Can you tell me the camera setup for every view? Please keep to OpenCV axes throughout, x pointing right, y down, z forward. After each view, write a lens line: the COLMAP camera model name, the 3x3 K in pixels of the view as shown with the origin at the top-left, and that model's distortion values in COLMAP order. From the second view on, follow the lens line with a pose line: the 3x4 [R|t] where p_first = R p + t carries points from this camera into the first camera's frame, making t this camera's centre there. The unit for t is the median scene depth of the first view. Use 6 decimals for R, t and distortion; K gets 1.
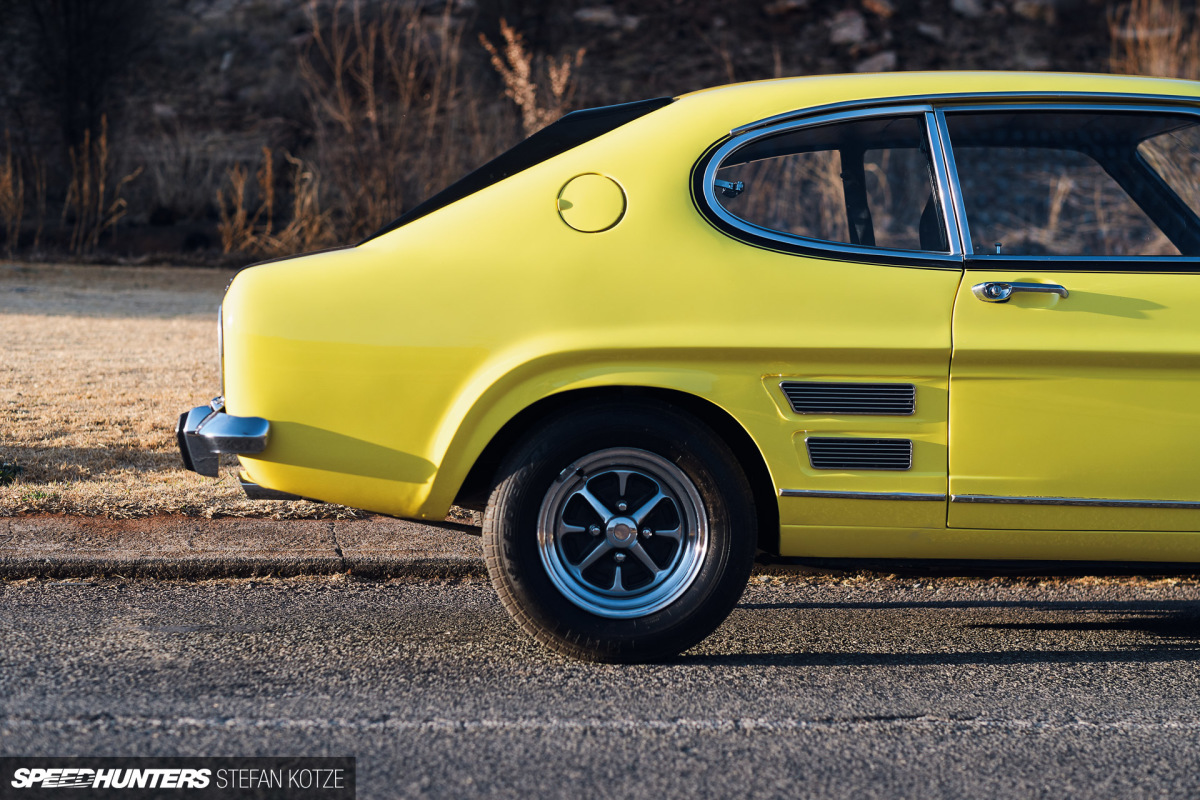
lens RADIAL K [[3118.5, 0, 600.0], [0, 3118.5, 400.0], [0, 0, 1]] dist [0.066354, 0.103473]
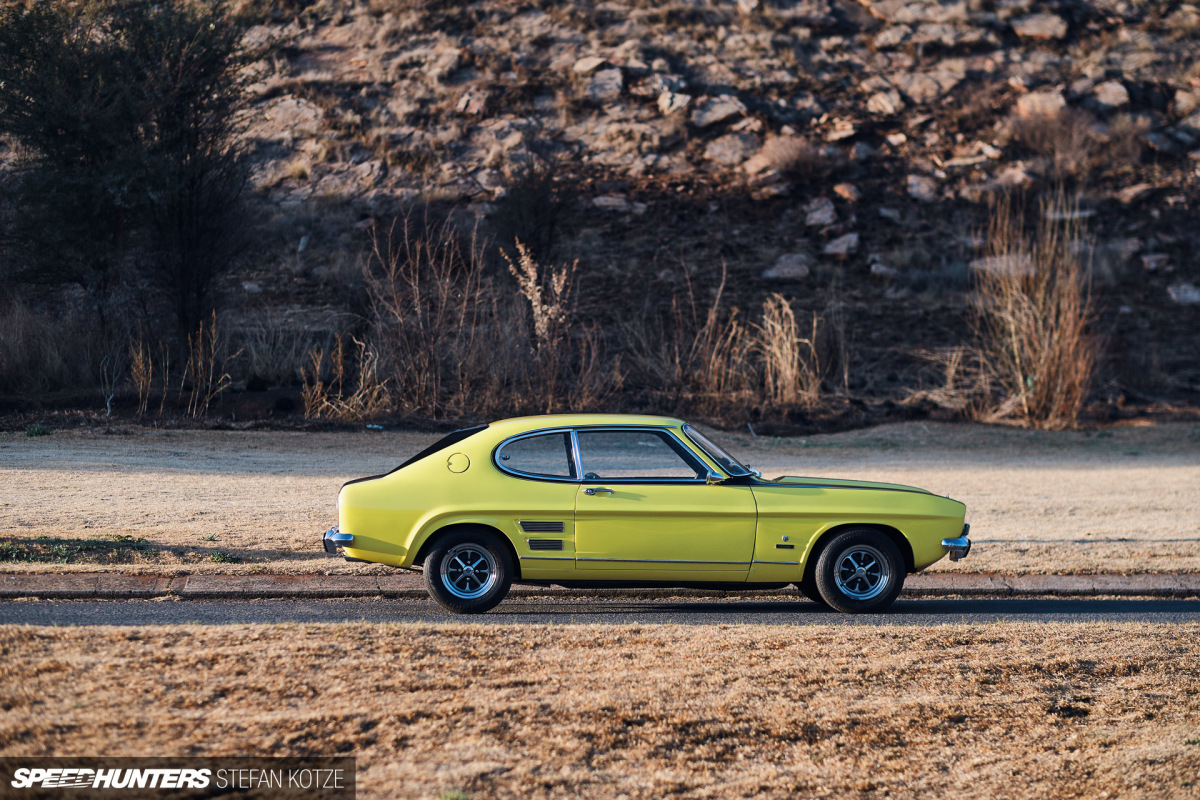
lens RADIAL K [[3118.5, 0, 600.0], [0, 3118.5, 400.0], [0, 0, 1]] dist [0.066354, 0.103473]
pose [[0.999776, -0.006278, -0.020198, 0.062161], [0.005473, 0.999199, -0.039651, -0.000956], [0.020431, 0.039531, 0.999009, -0.643709]]
